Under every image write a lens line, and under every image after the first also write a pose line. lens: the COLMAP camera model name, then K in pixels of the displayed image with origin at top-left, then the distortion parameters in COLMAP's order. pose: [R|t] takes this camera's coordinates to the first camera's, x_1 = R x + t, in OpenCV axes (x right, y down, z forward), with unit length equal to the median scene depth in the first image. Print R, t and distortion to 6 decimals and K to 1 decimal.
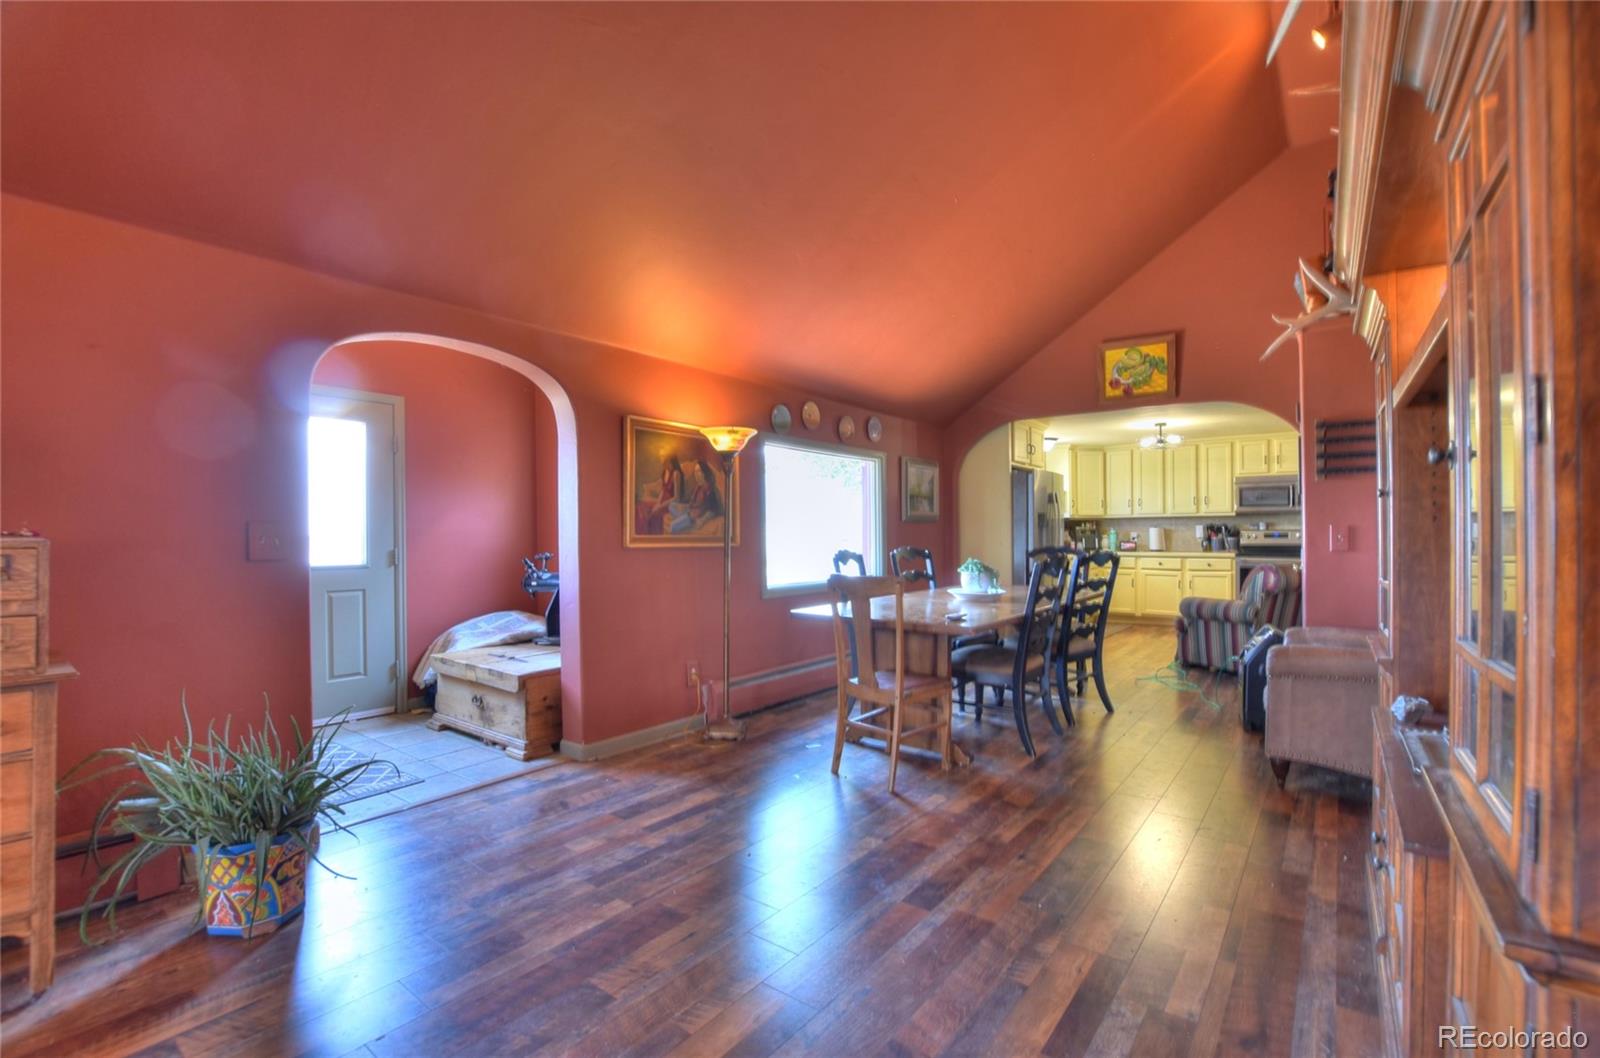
lens RADIAL K [[700.1, 0, 800.0], [0, 700.1, 529.0], [0, 0, 1]] dist [-0.029925, 0.000704]
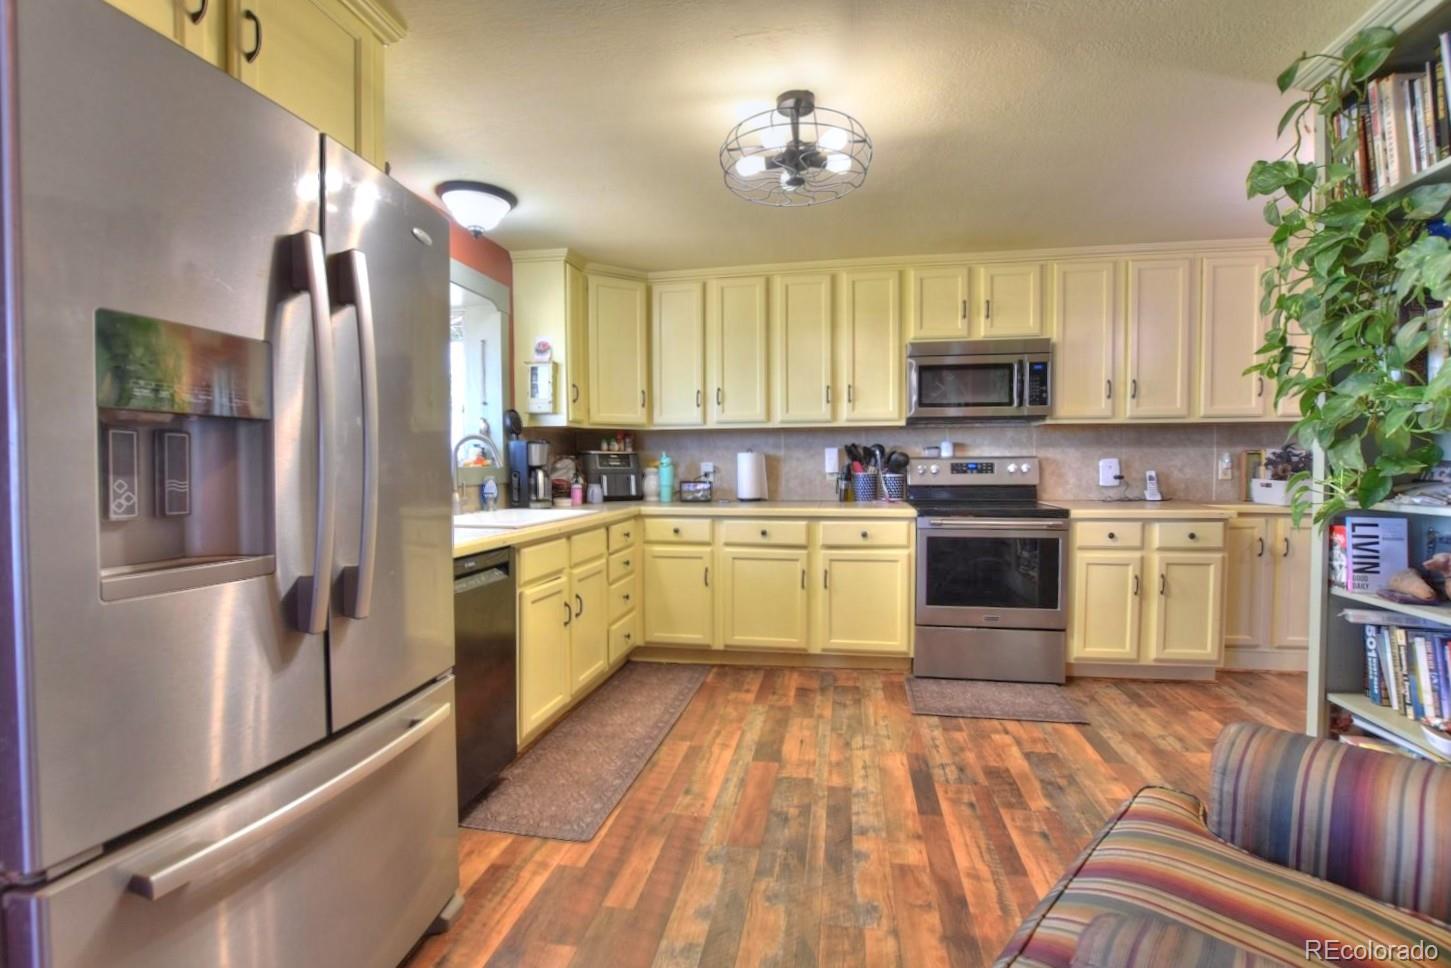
lens RADIAL K [[689.6, 0, 735.6], [0, 689.6, 486.2], [0, 0, 1]] dist [-0.025400, 0.000426]
pose [[0.872671, -0.017077, 0.488009, 0.398398], [-0.000336, 0.999367, 0.035571, 0.006437], [-0.488308, -0.031206, 0.872113, 0.862191]]
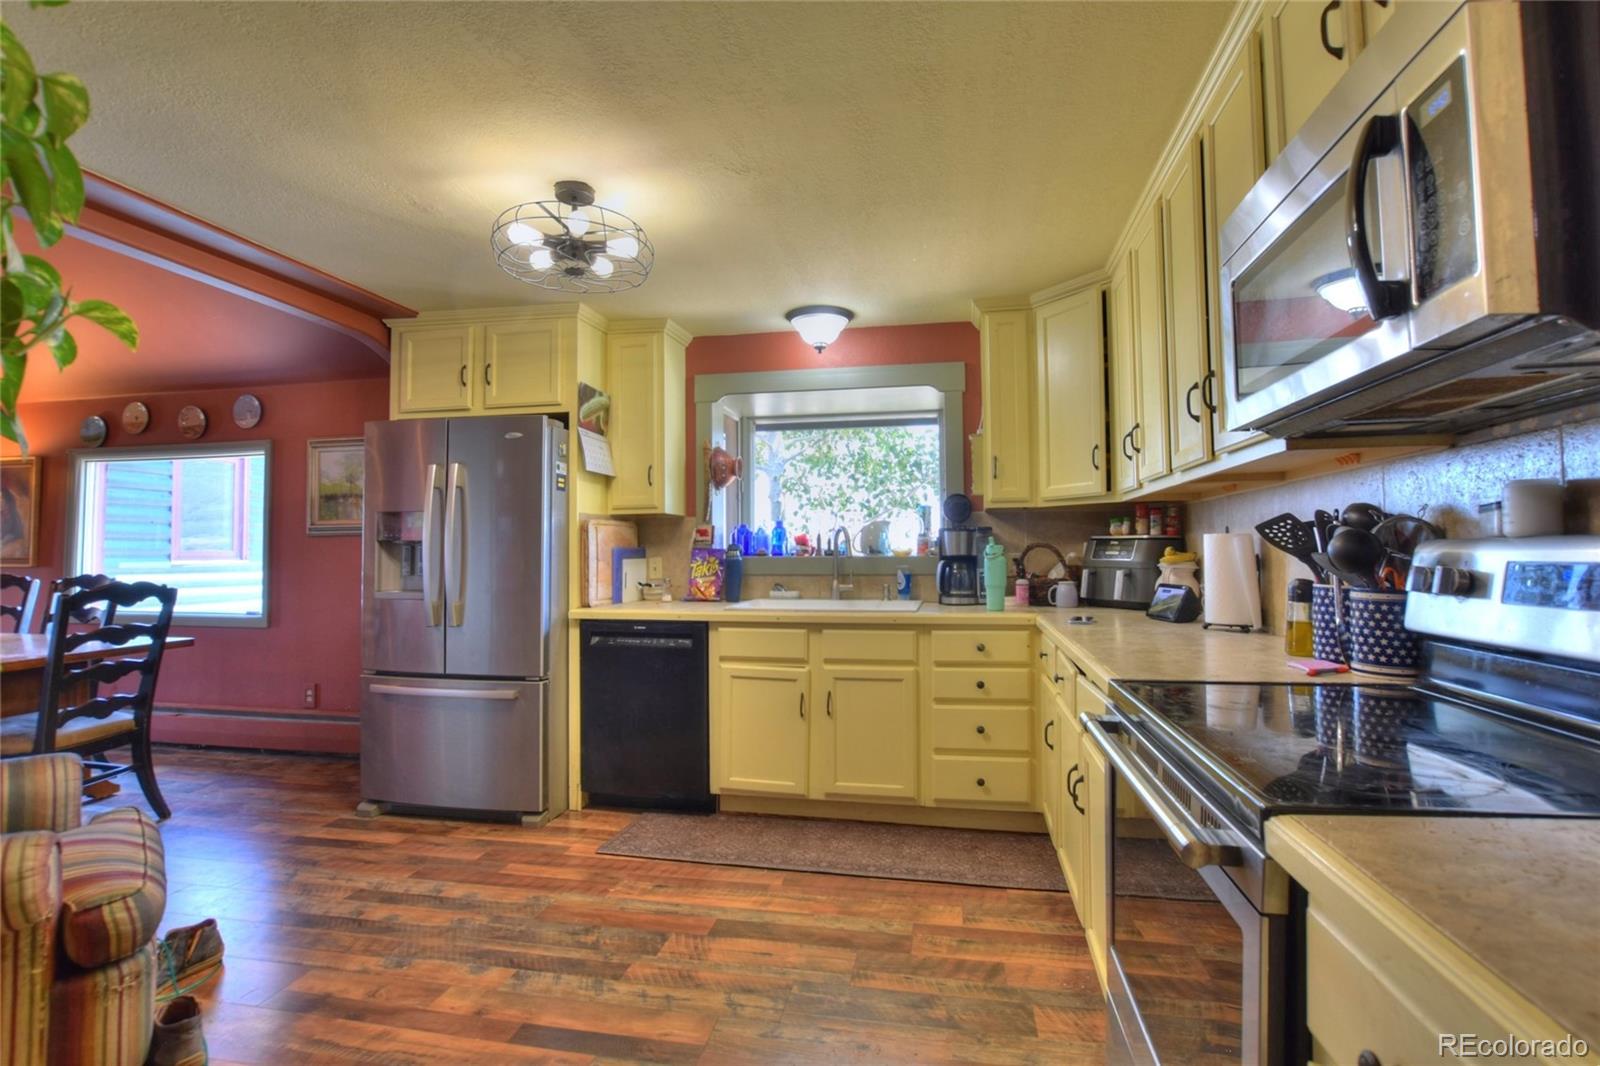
lens RADIAL K [[760.5, 0, 811.2], [0, 760.5, 535.4], [0, 0, 1]] dist [-0.025400, 0.000426]
pose [[0.445275, -0.017358, -0.895226, 1.001934], [0.006975, 0.999849, -0.015918, 0.002605], [0.895367, 0.000843, 0.445328, 1.102430]]
